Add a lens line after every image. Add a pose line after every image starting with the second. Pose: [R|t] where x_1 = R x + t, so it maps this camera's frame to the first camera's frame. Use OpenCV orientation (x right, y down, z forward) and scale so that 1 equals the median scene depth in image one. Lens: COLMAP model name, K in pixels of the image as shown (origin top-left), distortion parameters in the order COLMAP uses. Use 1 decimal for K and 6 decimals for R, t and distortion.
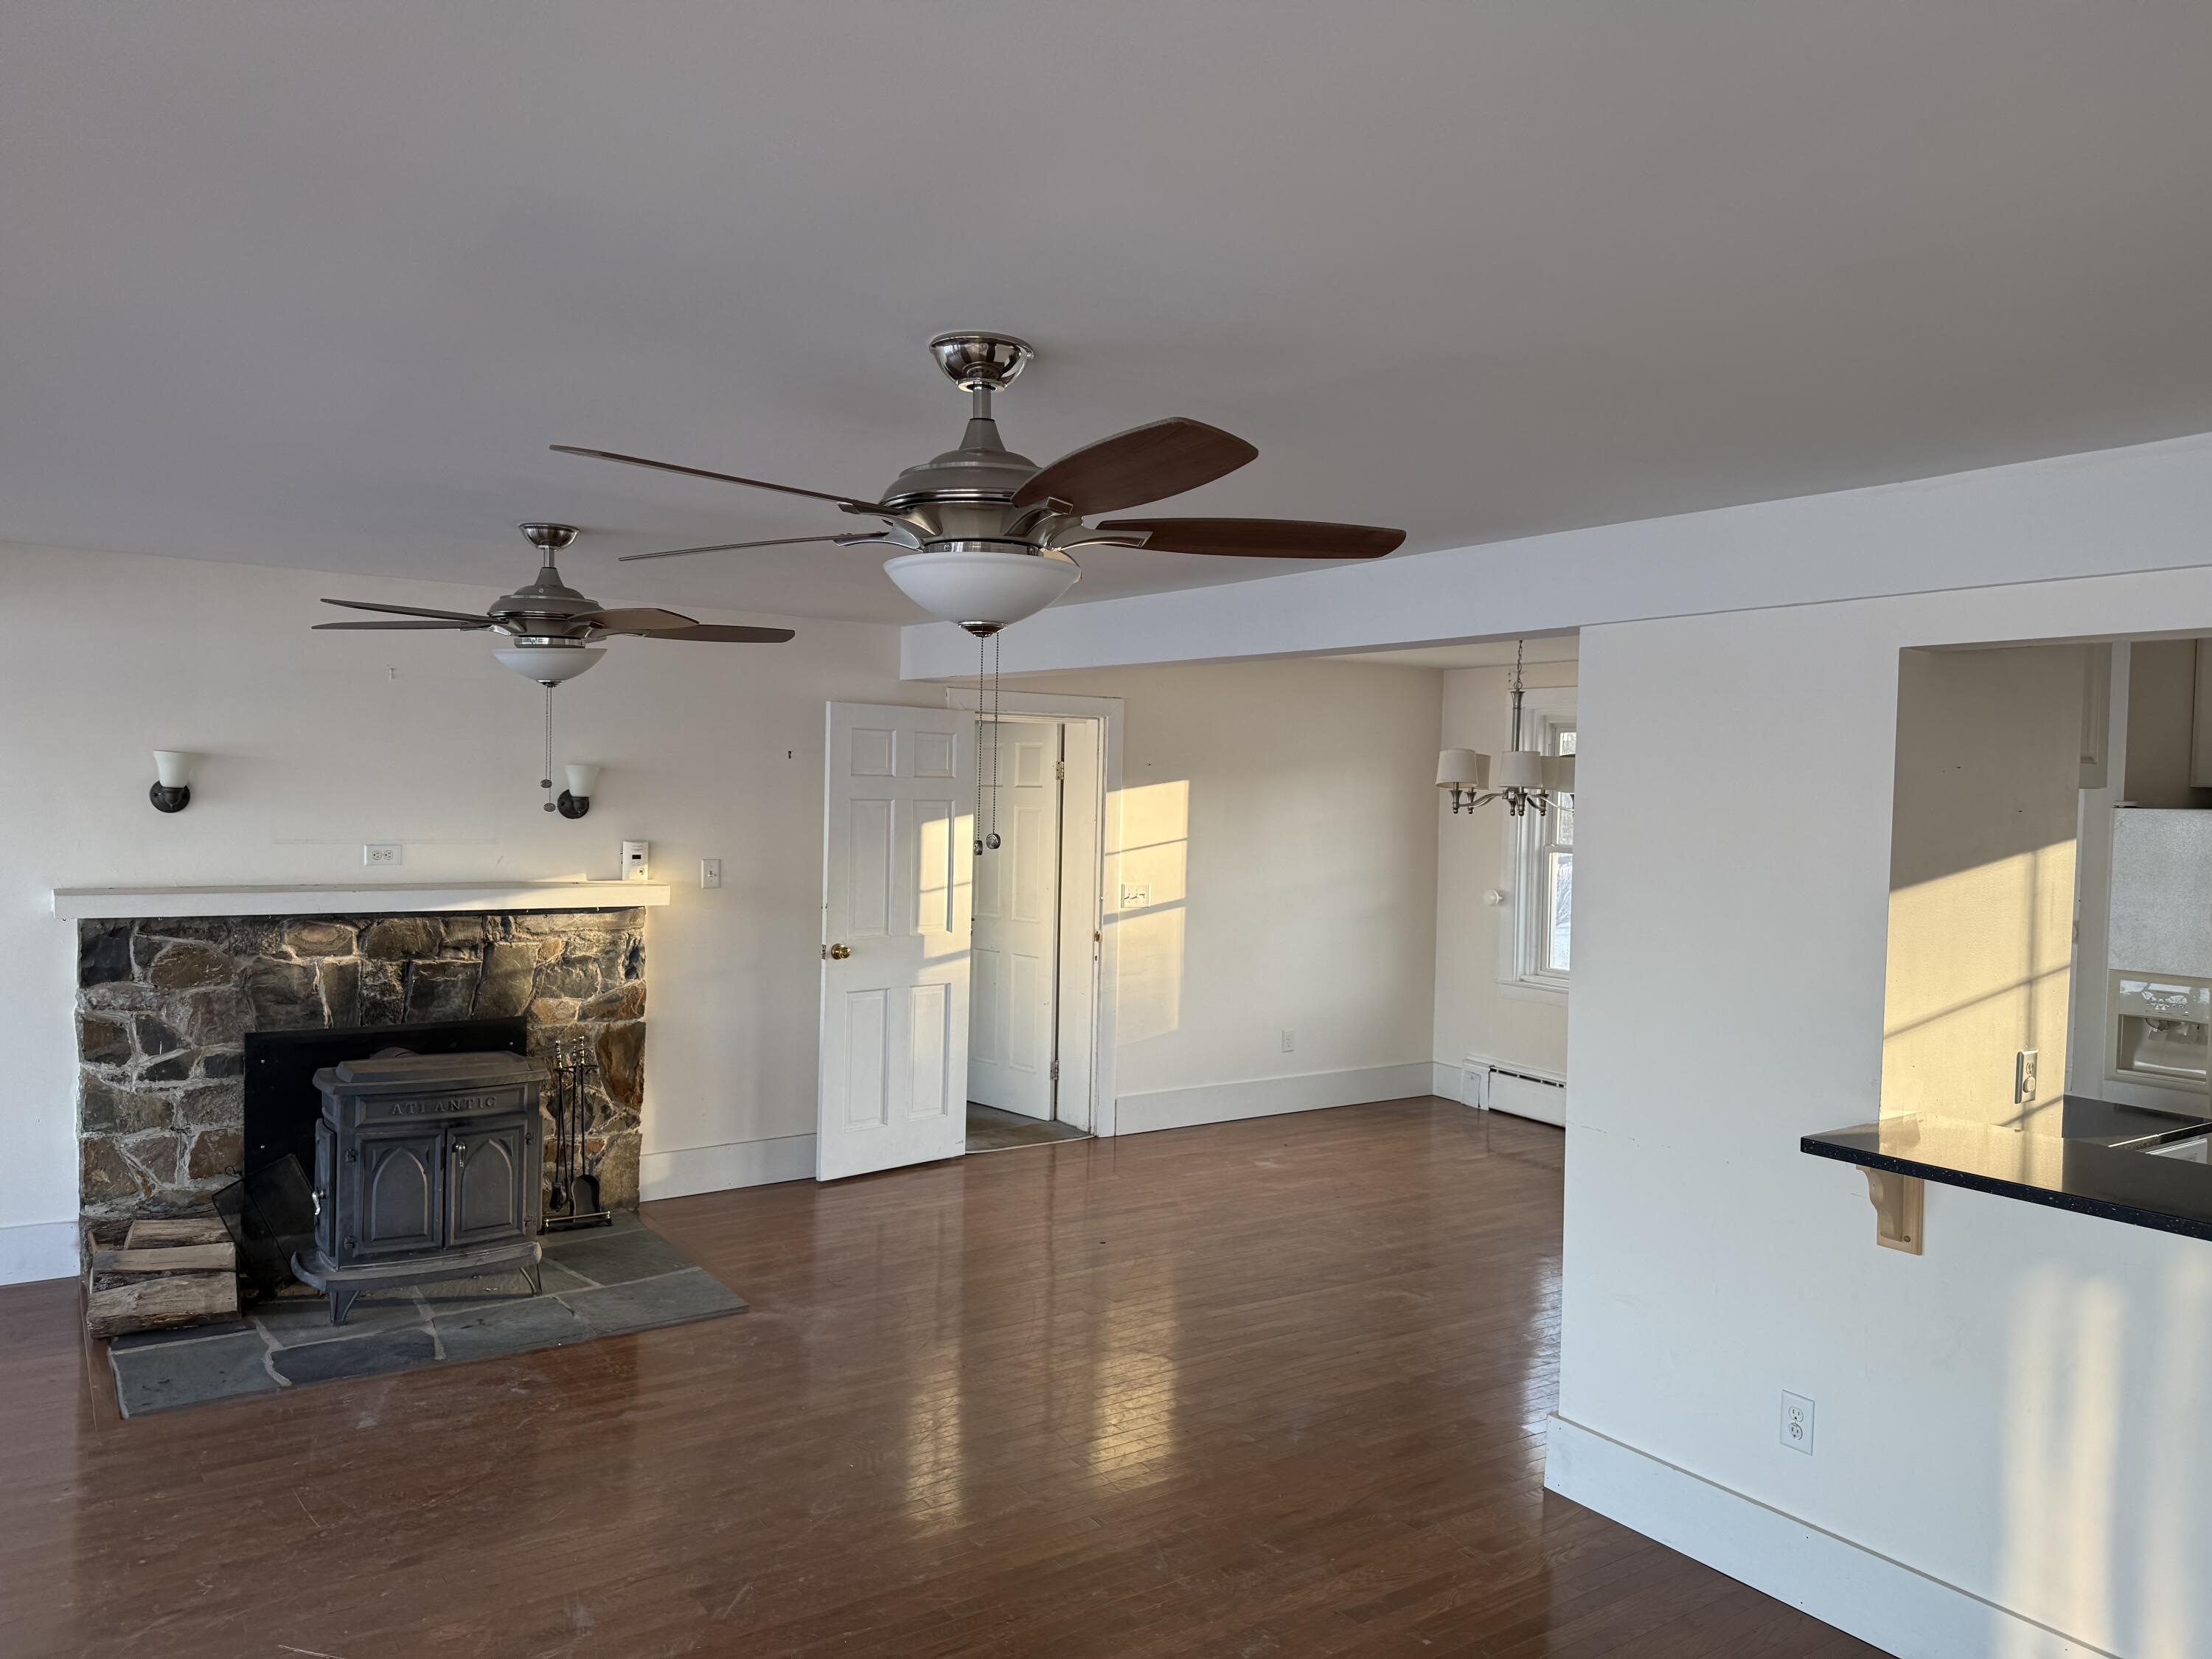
lens RADIAL K [[1568.9, 0, 1185.4], [0, 1568.9, 826.7], [0, 0, 1]] dist [0.000020, -0.036221]
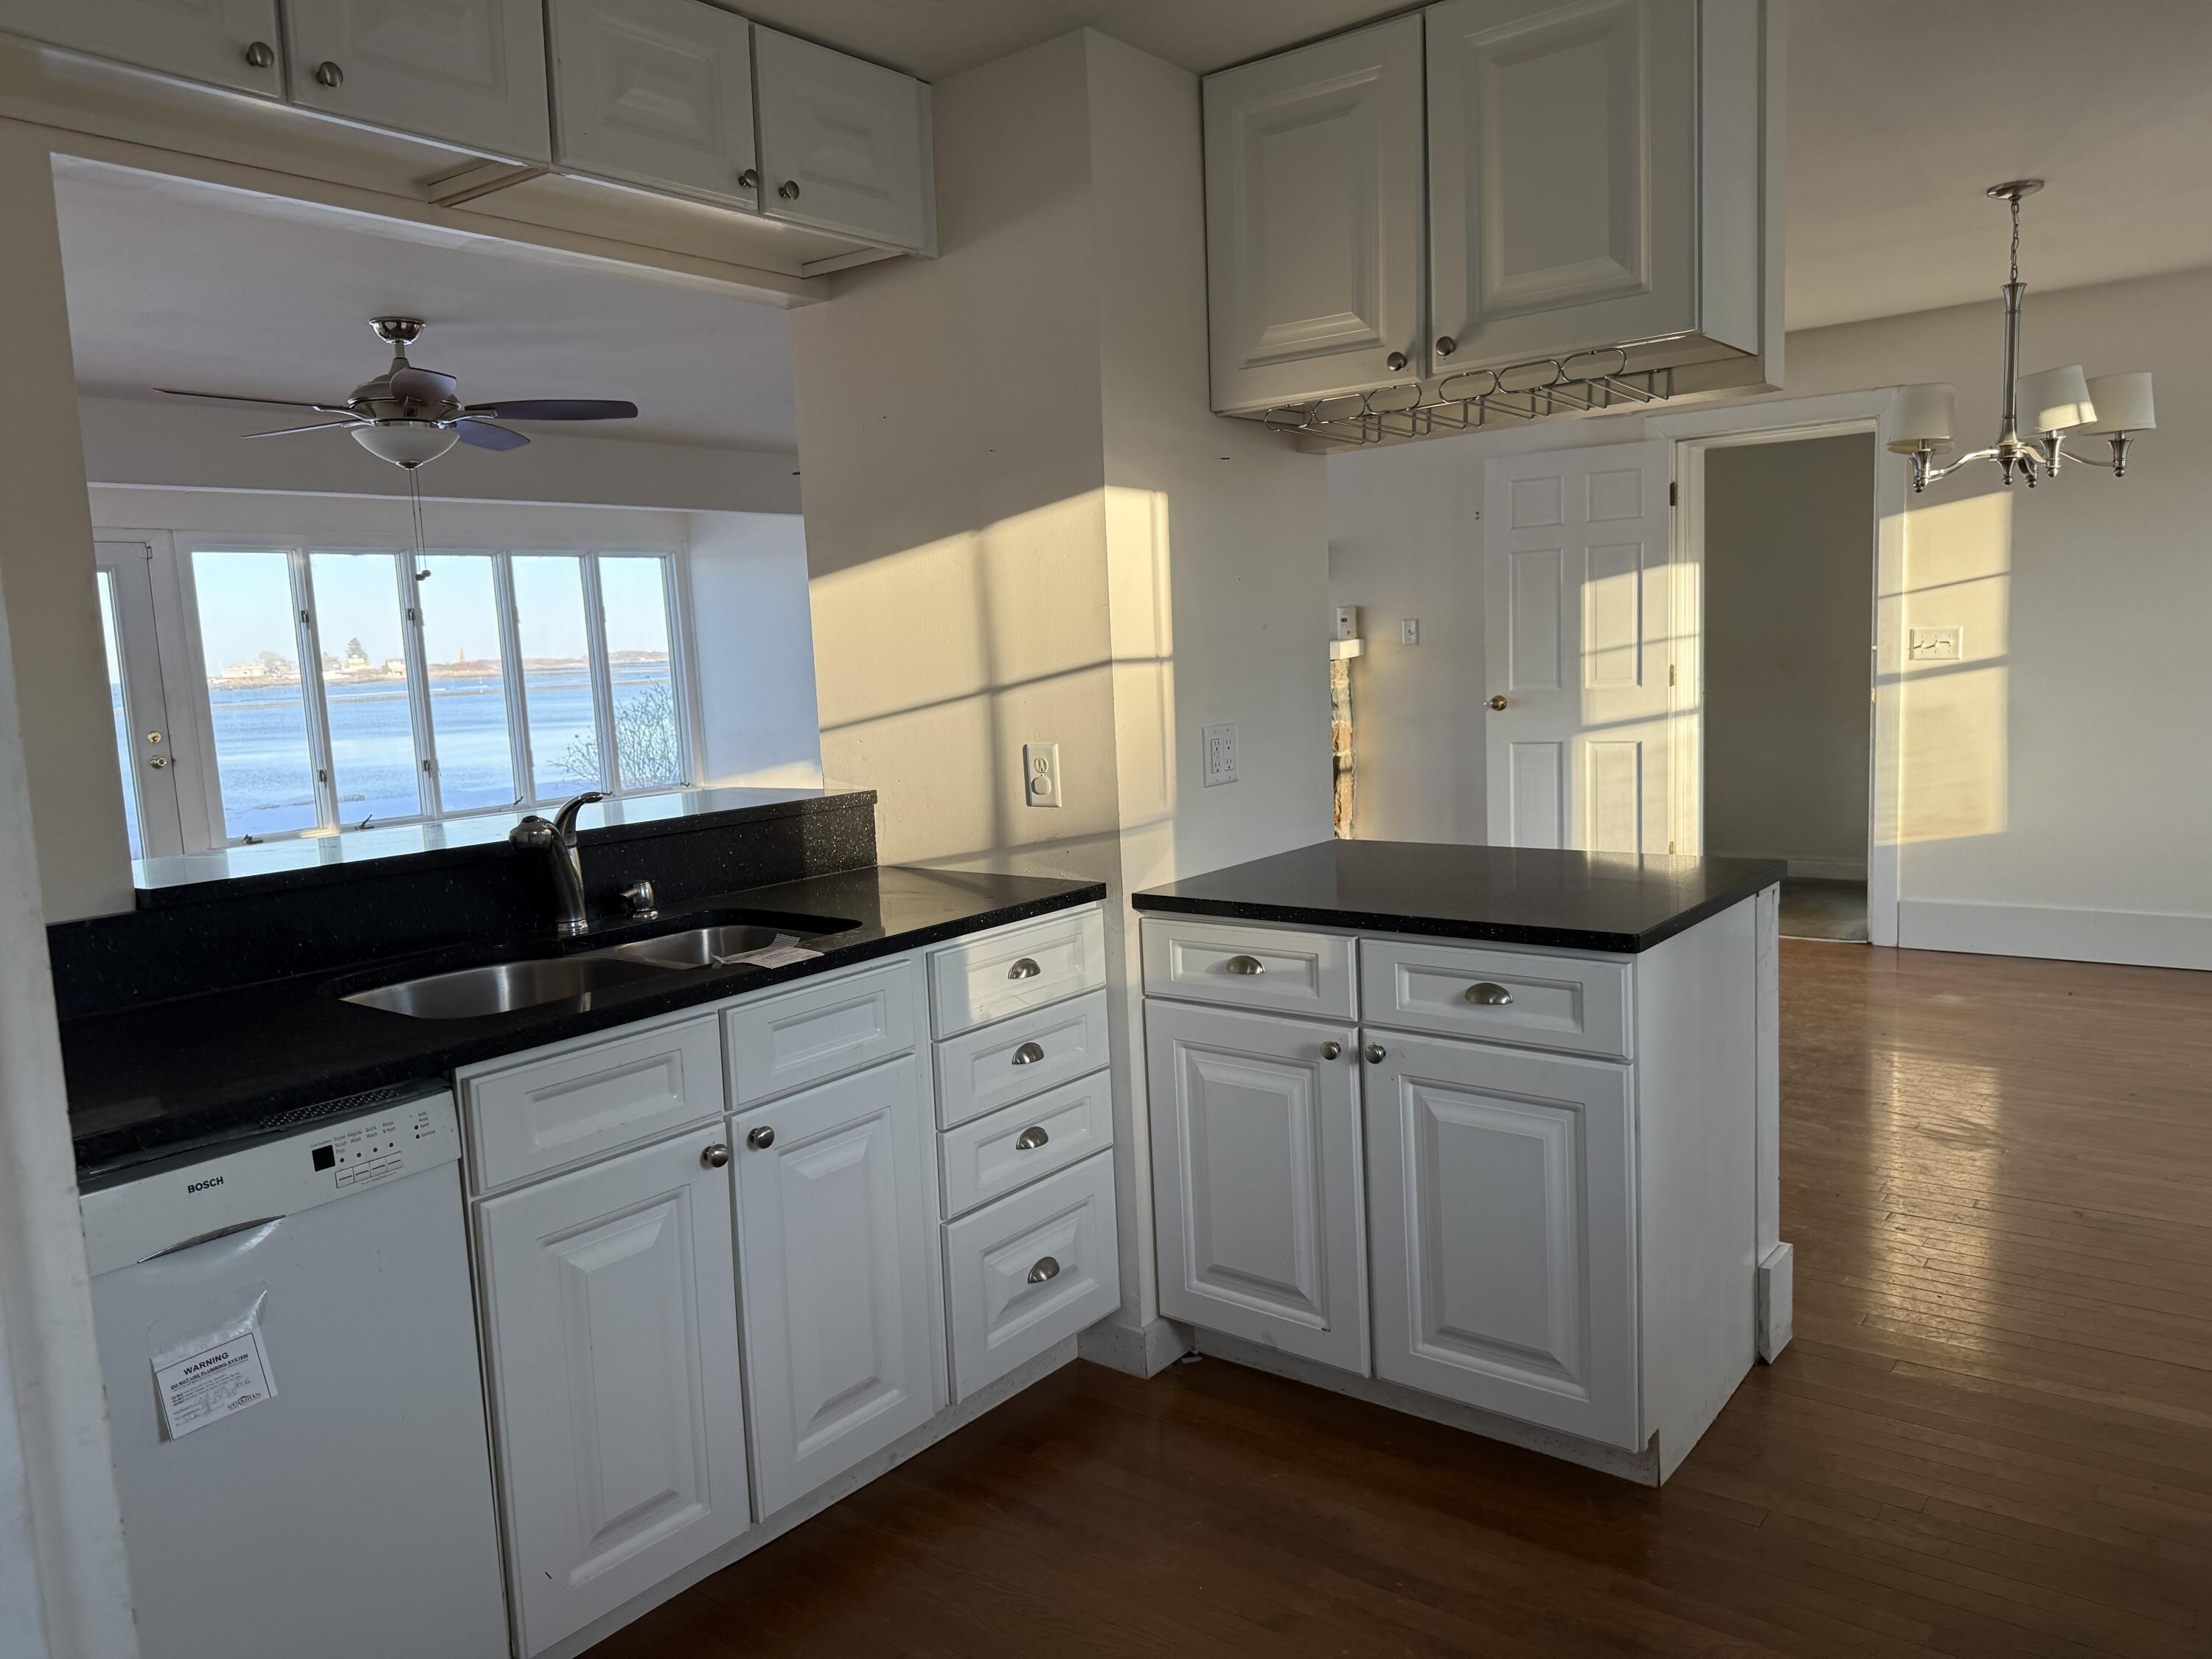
lens RADIAL K [[1554.6, 0, 1106.0], [0, 1554.6, 829.5], [0, 0, 1]] dist [0.138753, -0.268762]
pose [[0.274079, 0.079623, -0.958405, 0.850579], [0.024279, 0.995676, 0.089662, 0.074122], [0.961401, -0.047843, 0.270961, 0.536506]]
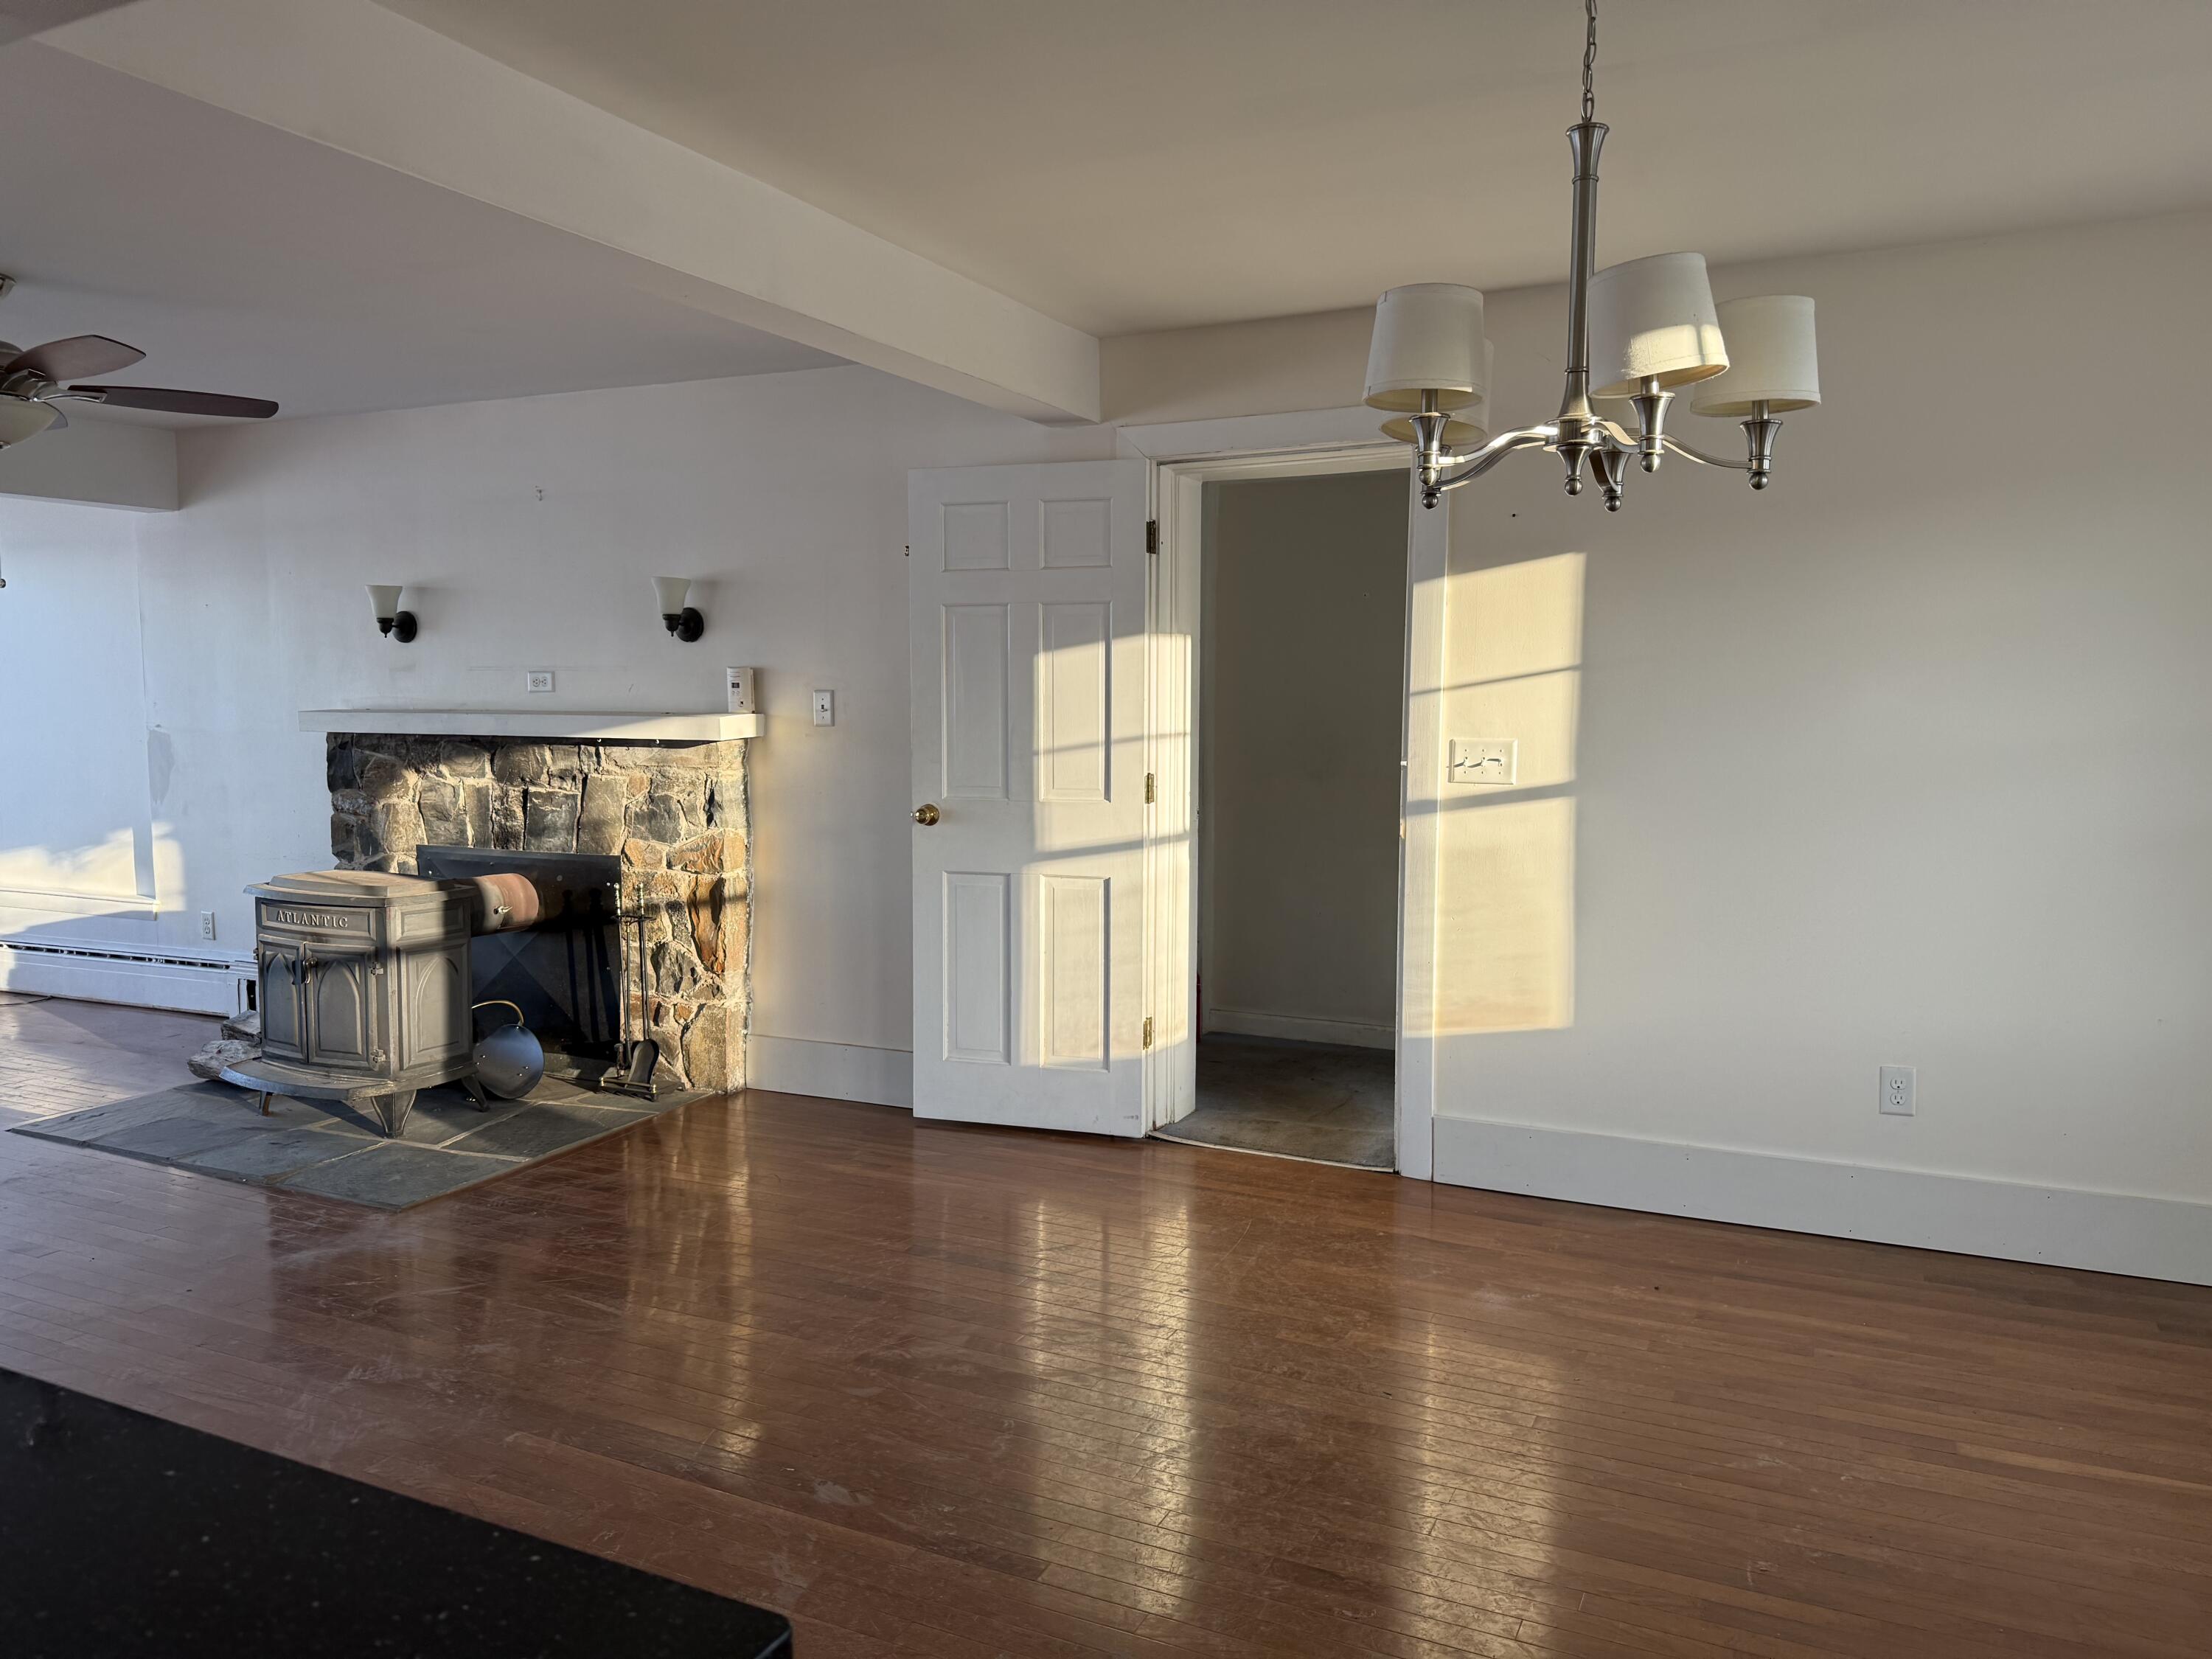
lens RADIAL K [[1554.6, 0, 1106.0], [0, 1554.6, 829.5], [0, 0, 1]] dist [0.138753, -0.268762]
pose [[0.476081, 0.048466, -0.878065, 0.552119], [-0.018133, 0.998809, 0.045298, 0.060438], [0.879215, -0.005644, 0.476393, 0.847971]]
